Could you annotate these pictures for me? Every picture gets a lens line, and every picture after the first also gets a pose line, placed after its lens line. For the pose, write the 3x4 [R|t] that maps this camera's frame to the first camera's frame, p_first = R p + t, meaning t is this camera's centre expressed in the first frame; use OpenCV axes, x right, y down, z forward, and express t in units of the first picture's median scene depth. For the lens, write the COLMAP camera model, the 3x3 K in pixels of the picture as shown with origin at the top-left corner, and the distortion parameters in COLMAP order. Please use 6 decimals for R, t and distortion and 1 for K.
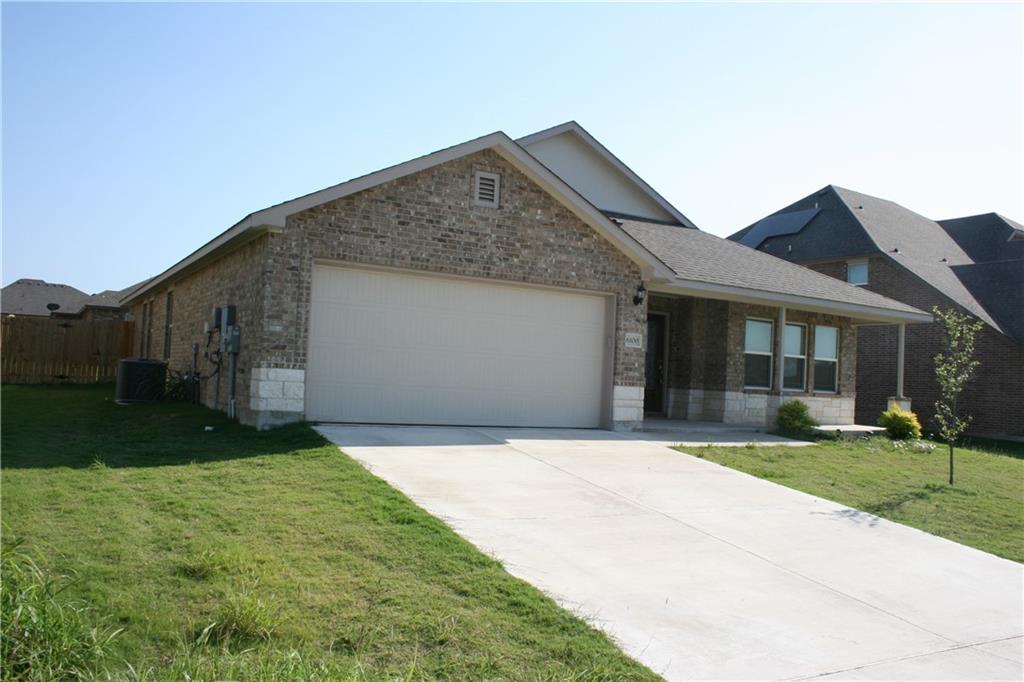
lens RADIAL K [[858.6, 0, 530.6], [0, 858.6, 345.8], [0, 0, 1]] dist [-0.160678, 0.133709]
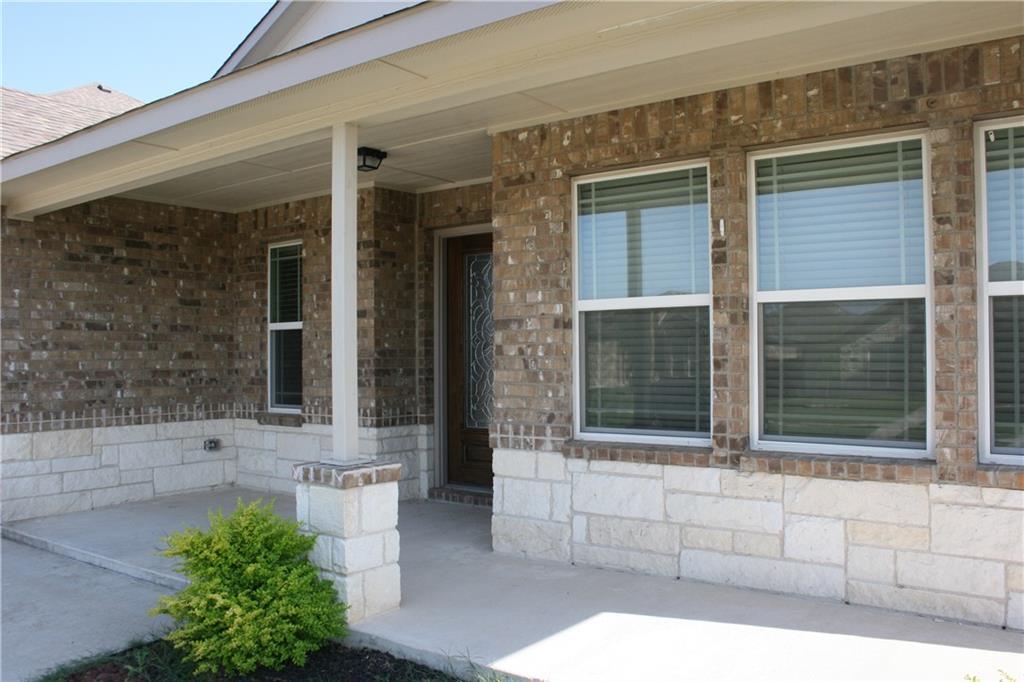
lens RADIAL K [[858.6, 0, 530.6], [0, 858.6, 345.8], [0, 0, 1]] dist [-0.160678, 0.133709]
pose [[0.385602, -0.065153, -0.920362, 0.679447], [0.067902, 0.996803, -0.042116, 0.041503], [0.920163, -0.046255, 0.388793, 1.188431]]
